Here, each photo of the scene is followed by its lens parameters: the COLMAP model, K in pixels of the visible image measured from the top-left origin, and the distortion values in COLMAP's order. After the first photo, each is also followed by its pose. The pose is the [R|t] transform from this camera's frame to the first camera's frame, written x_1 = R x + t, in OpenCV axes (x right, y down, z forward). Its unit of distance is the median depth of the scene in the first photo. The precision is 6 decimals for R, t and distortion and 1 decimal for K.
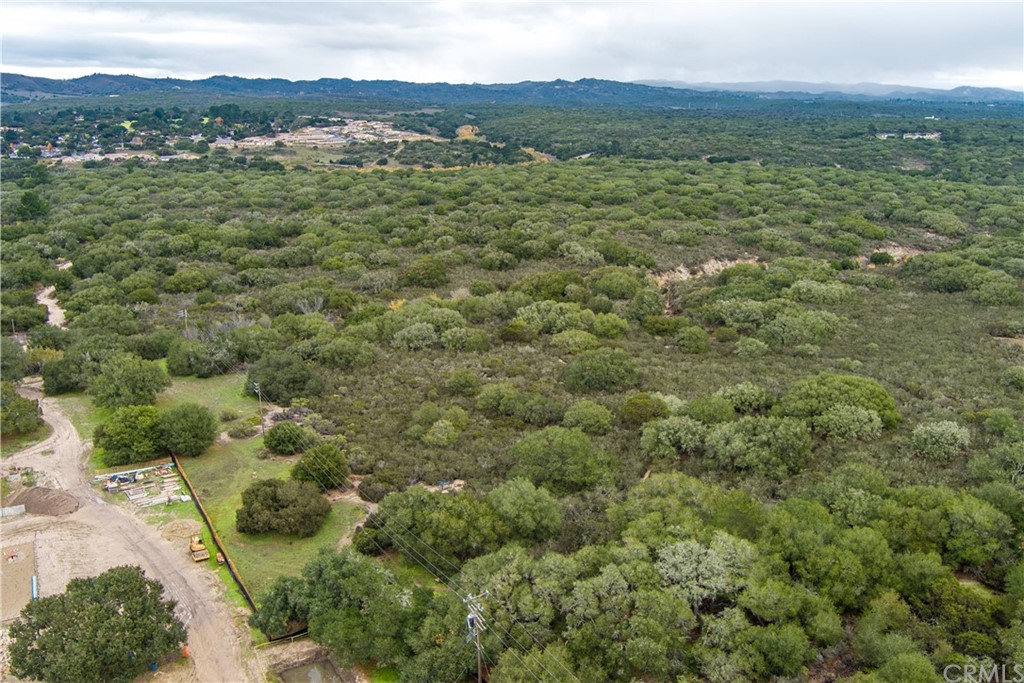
lens RADIAL K [[826.6, 0, 510.9], [0, 826.6, 342.4], [0, 0, 1]] dist [-0.074426, 0.025268]
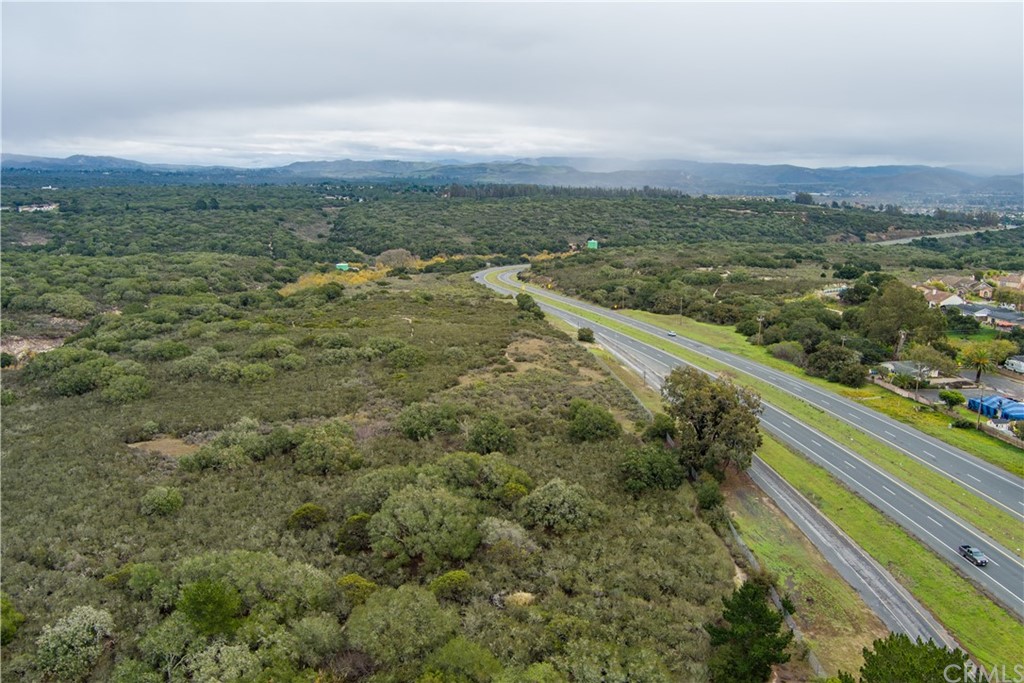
lens RADIAL K [[826.6, 0, 510.9], [0, 826.6, 342.4], [0, 0, 1]] dist [-0.074426, 0.025268]
pose [[0.562247, -0.156799, 0.811968, 0.104214], [0.220932, 0.974653, 0.035231, -0.049729], [-0.796911, 0.159581, 0.582637, 0.101679]]
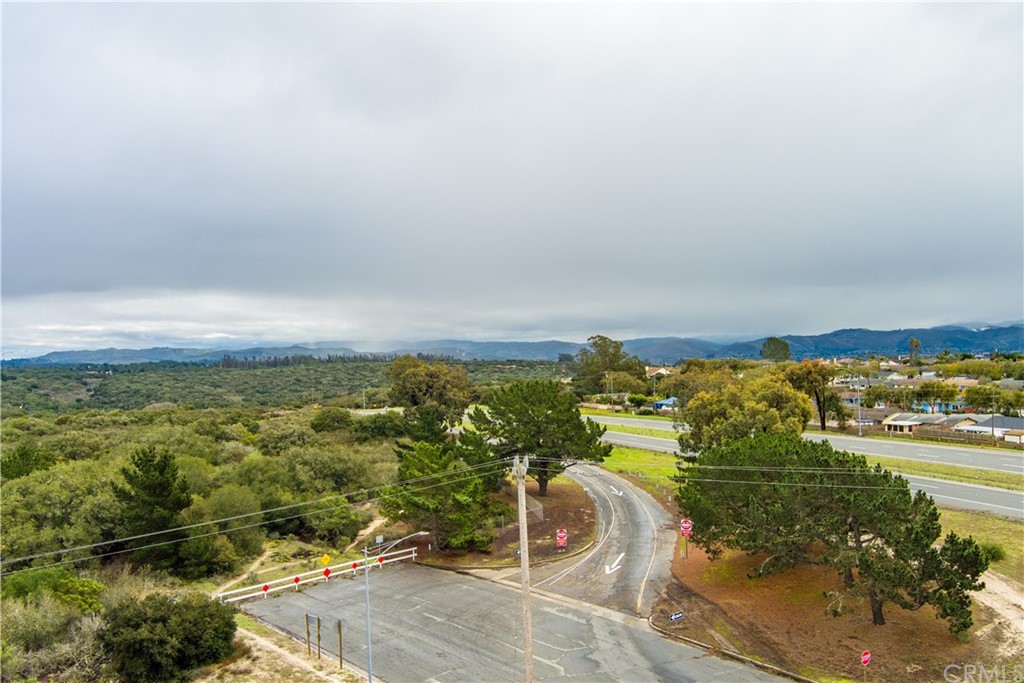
lens RADIAL K [[826.6, 0, 510.9], [0, 826.6, 342.4], [0, 0, 1]] dist [-0.074426, 0.025268]
pose [[0.326820, 0.012242, 0.945007, 0.001619], [0.284362, 0.952307, -0.110679, 0.135955], [-0.901292, 0.304896, 0.307752, 0.039055]]
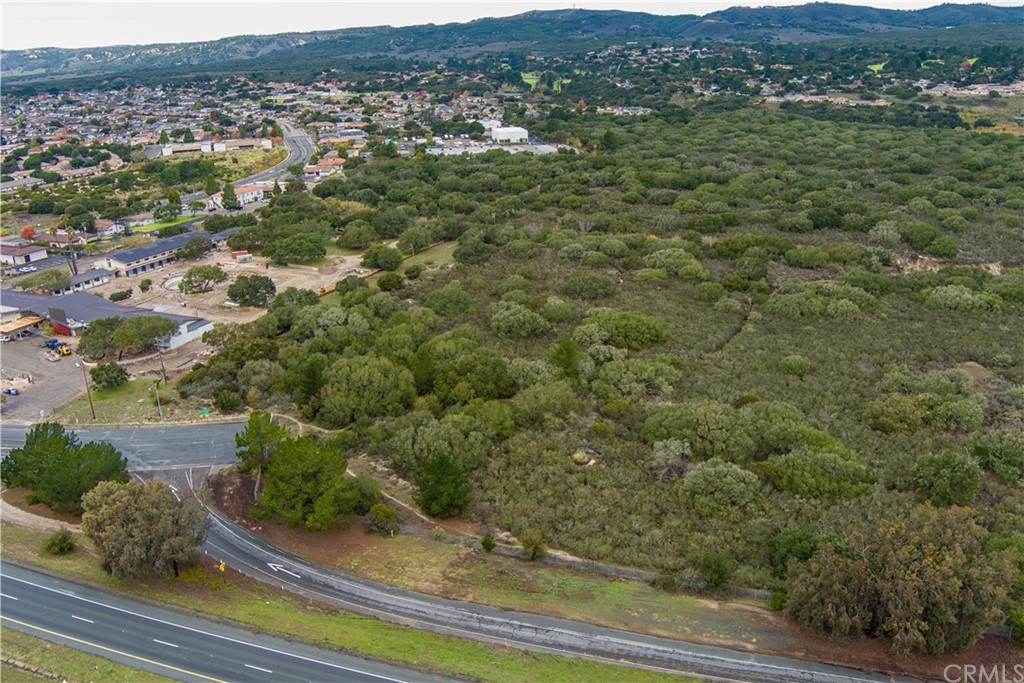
lens RADIAL K [[826.6, 0, 510.9], [0, 826.6, 342.4], [0, 0, 1]] dist [-0.074426, 0.025268]
pose [[0.575846, 0.266817, -0.772793, 0.918224], [-0.200722, 0.962455, 0.182732, -0.087663], [0.792535, 0.049891, 0.607782, -0.058569]]
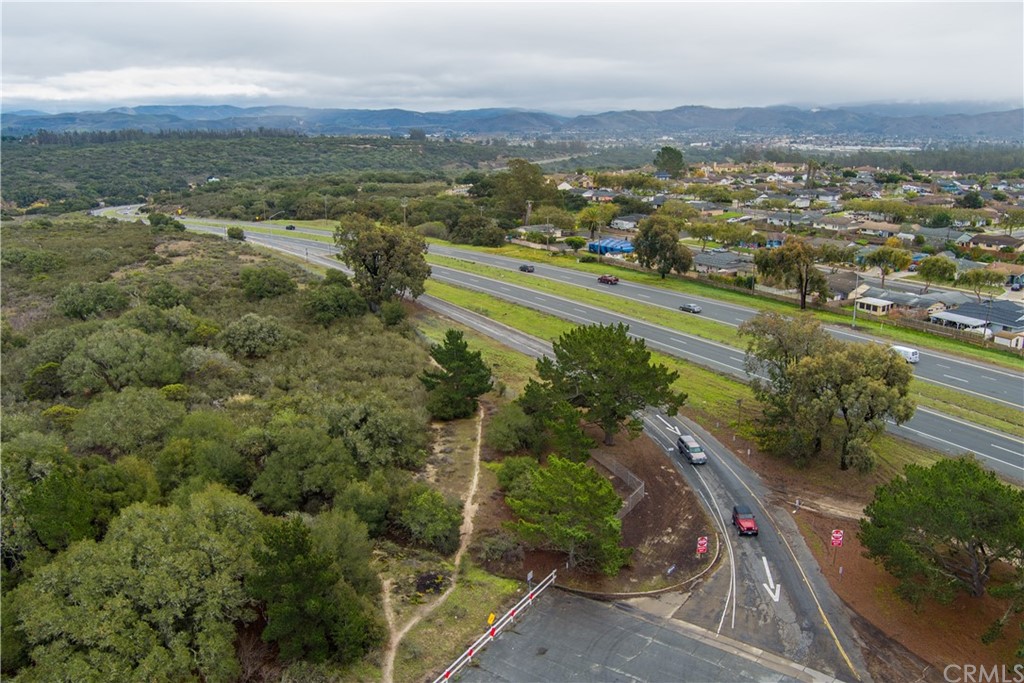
lens RADIAL K [[826.6, 0, 510.9], [0, 826.6, 342.4], [0, 0, 1]] dist [-0.074426, 0.025268]
pose [[0.144587, -0.251452, 0.957009, 0.031223], [0.276405, 0.938935, 0.204943, 0.023041], [-0.950102, 0.234890, 0.205261, 0.133323]]
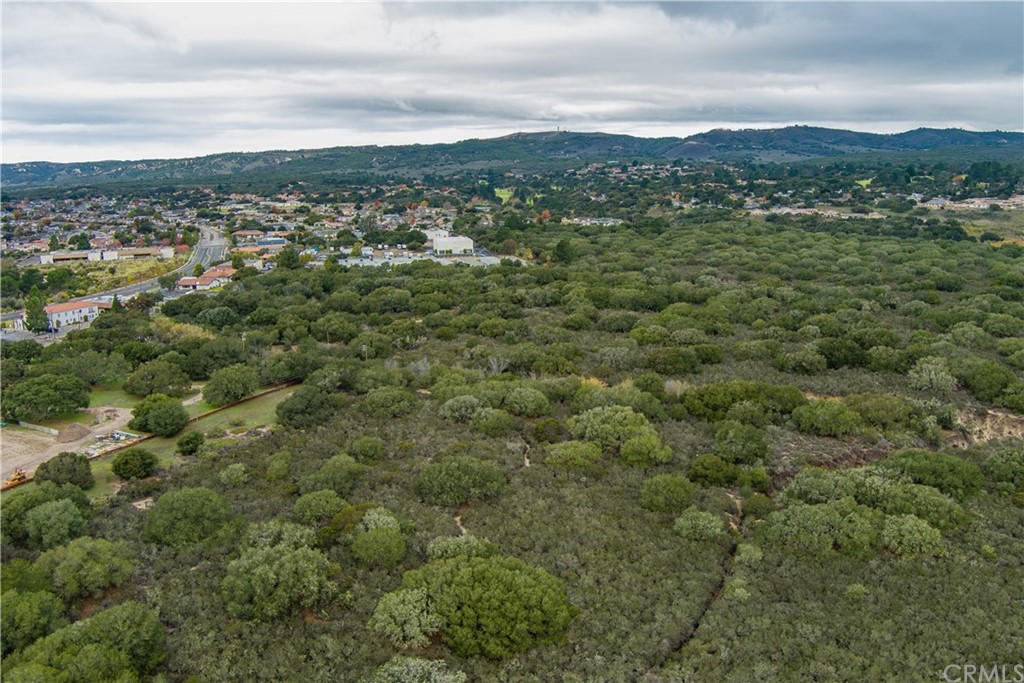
lens RADIAL K [[826.6, 0, 510.9], [0, 826.6, 342.4], [0, 0, 1]] dist [-0.074426, 0.025268]
pose [[0.585018, 0.160631, -0.794954, 0.606241], [-0.208944, 0.976953, 0.043642, -0.119700], [0.783643, 0.140570, 0.605098, 0.336355]]
